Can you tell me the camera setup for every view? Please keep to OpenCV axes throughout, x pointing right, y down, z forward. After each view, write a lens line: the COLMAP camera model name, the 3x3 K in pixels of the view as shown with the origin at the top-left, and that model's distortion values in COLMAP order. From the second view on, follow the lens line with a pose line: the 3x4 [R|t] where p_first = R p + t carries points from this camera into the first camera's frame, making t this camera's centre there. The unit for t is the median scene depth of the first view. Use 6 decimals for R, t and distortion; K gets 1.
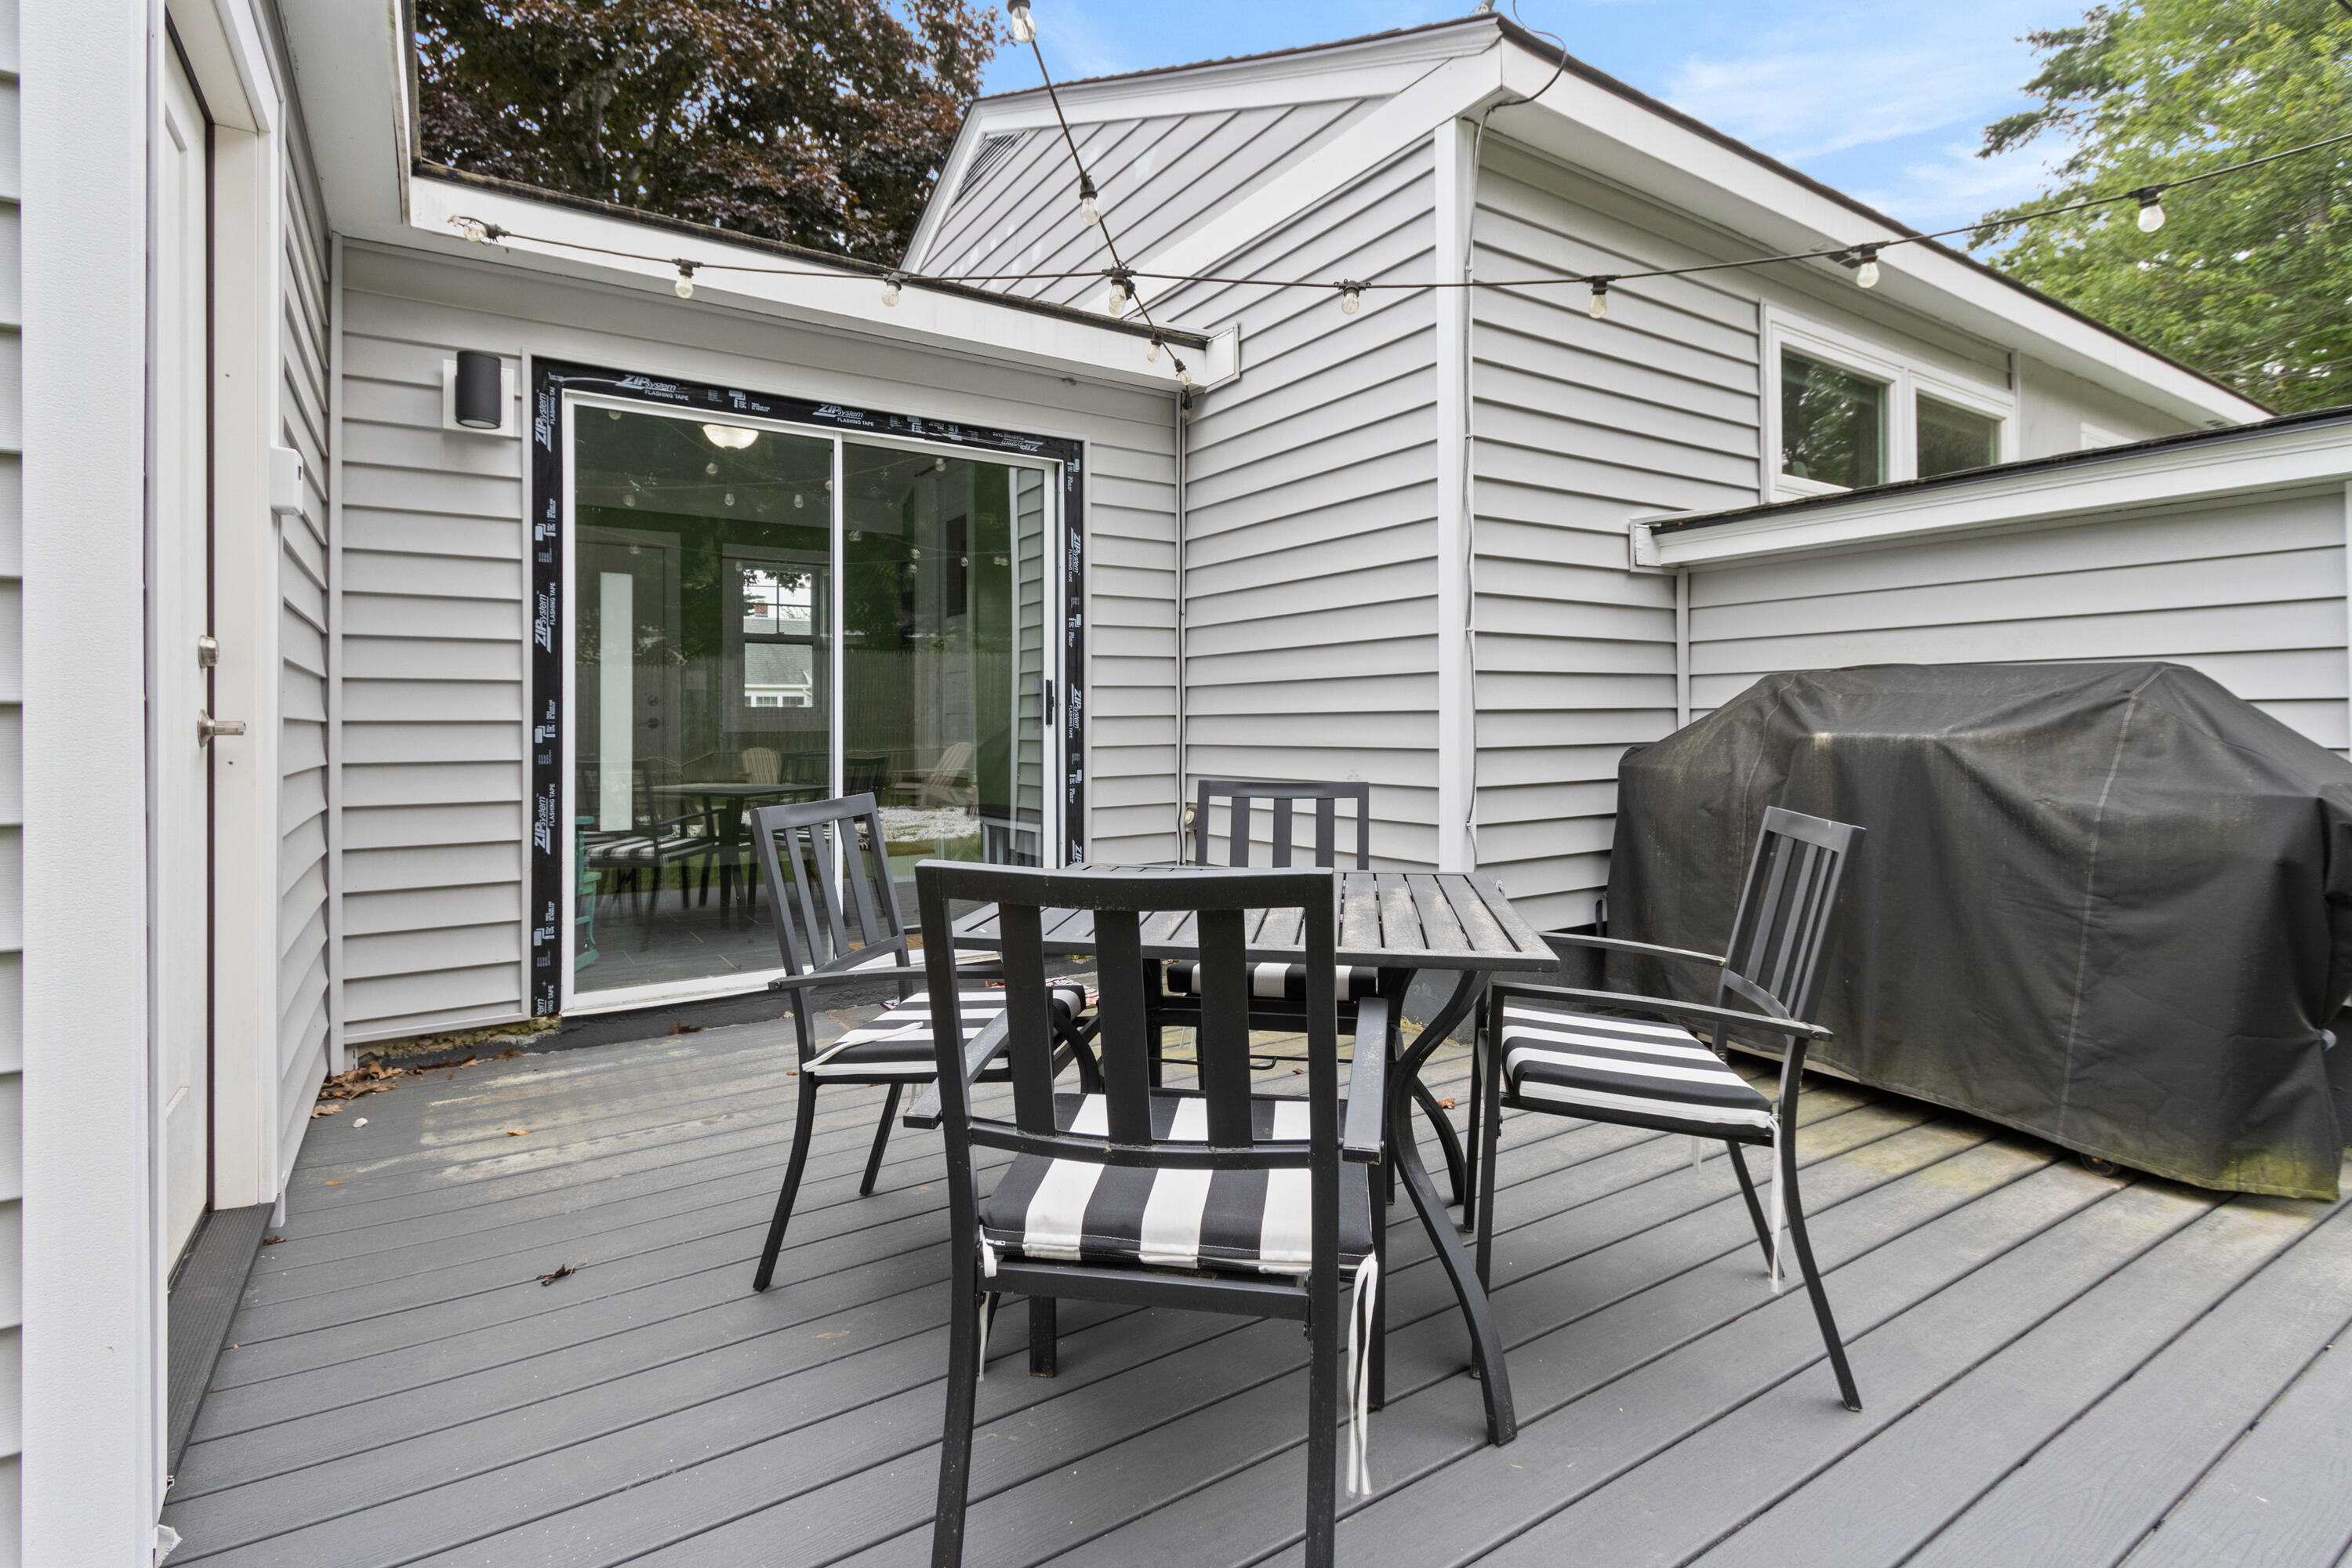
lens RADIAL K [[1095.8, 0, 1169.9], [0, 1095.8, 775.7], [0, 0, 1]] dist [0.002667, 0.000404]
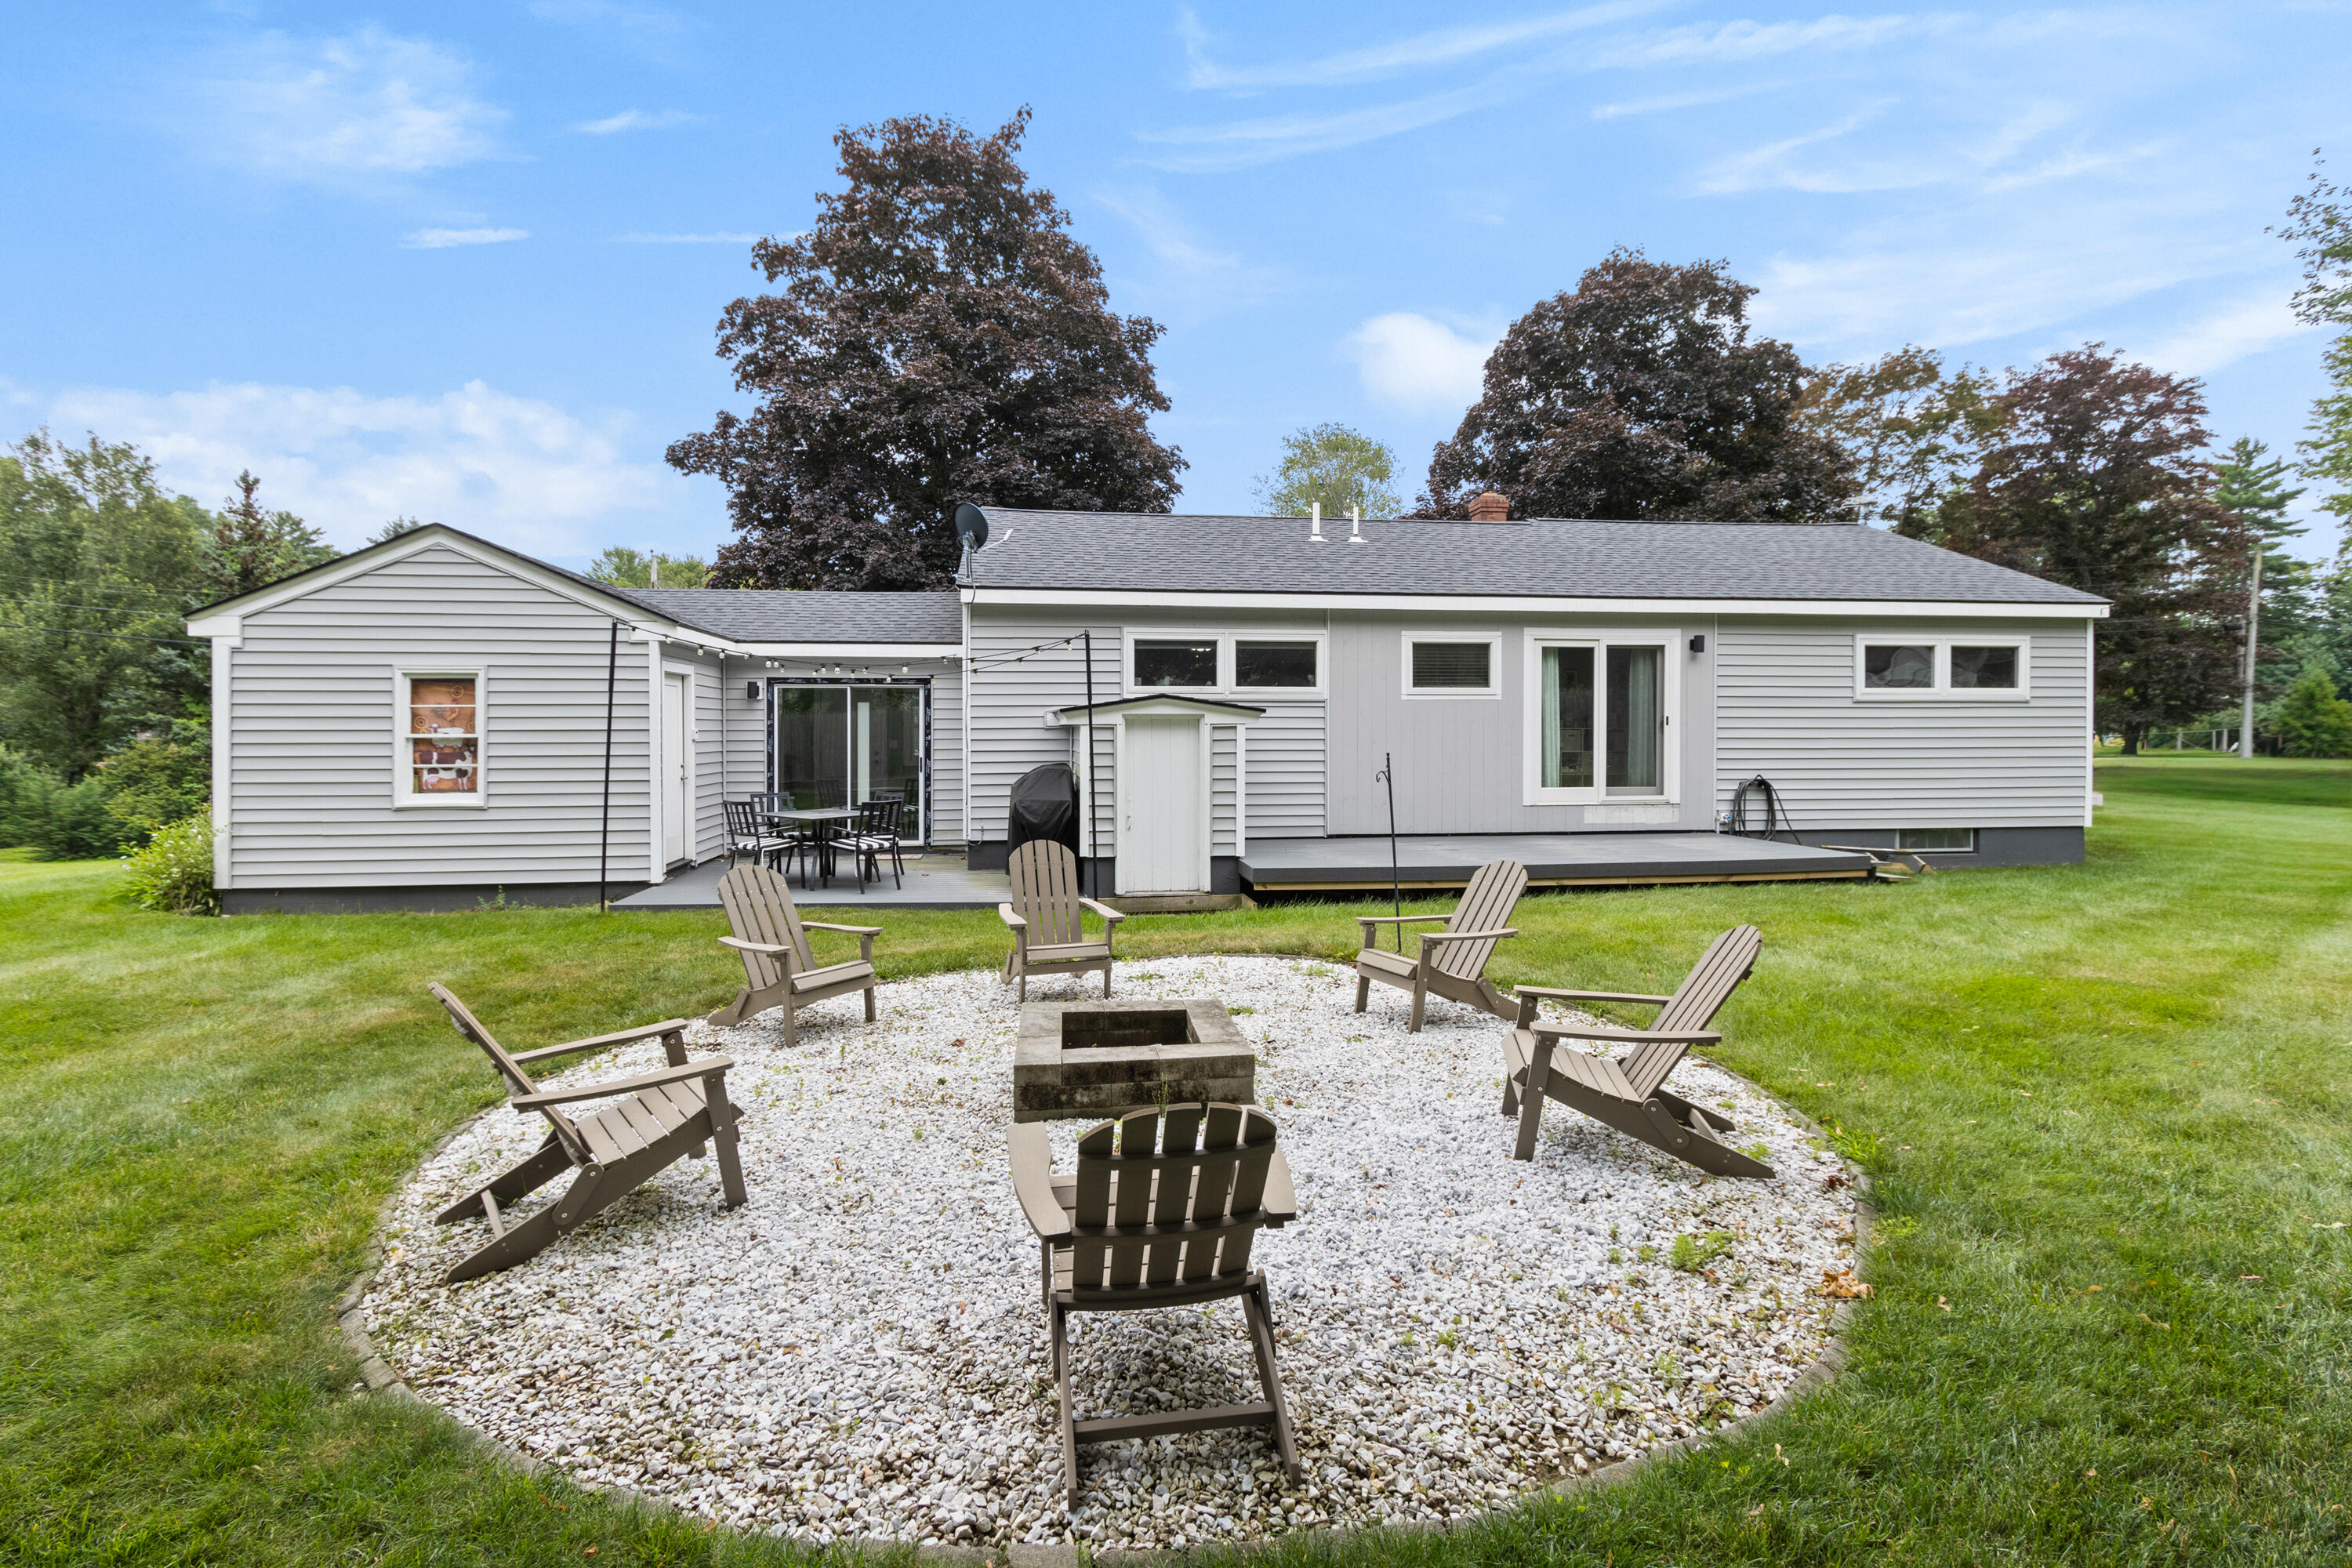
lens RADIAL K [[1095.8, 0, 1169.9], [0, 1095.8, 775.7], [0, 0, 1]] dist [0.002667, 0.000404]
pose [[0.897693, 0.022966, -0.440023, 1.877306], [-0.024111, 0.999705, 0.002989, -0.063276], [0.439962, 0.007926, 0.897981, -1.441317]]
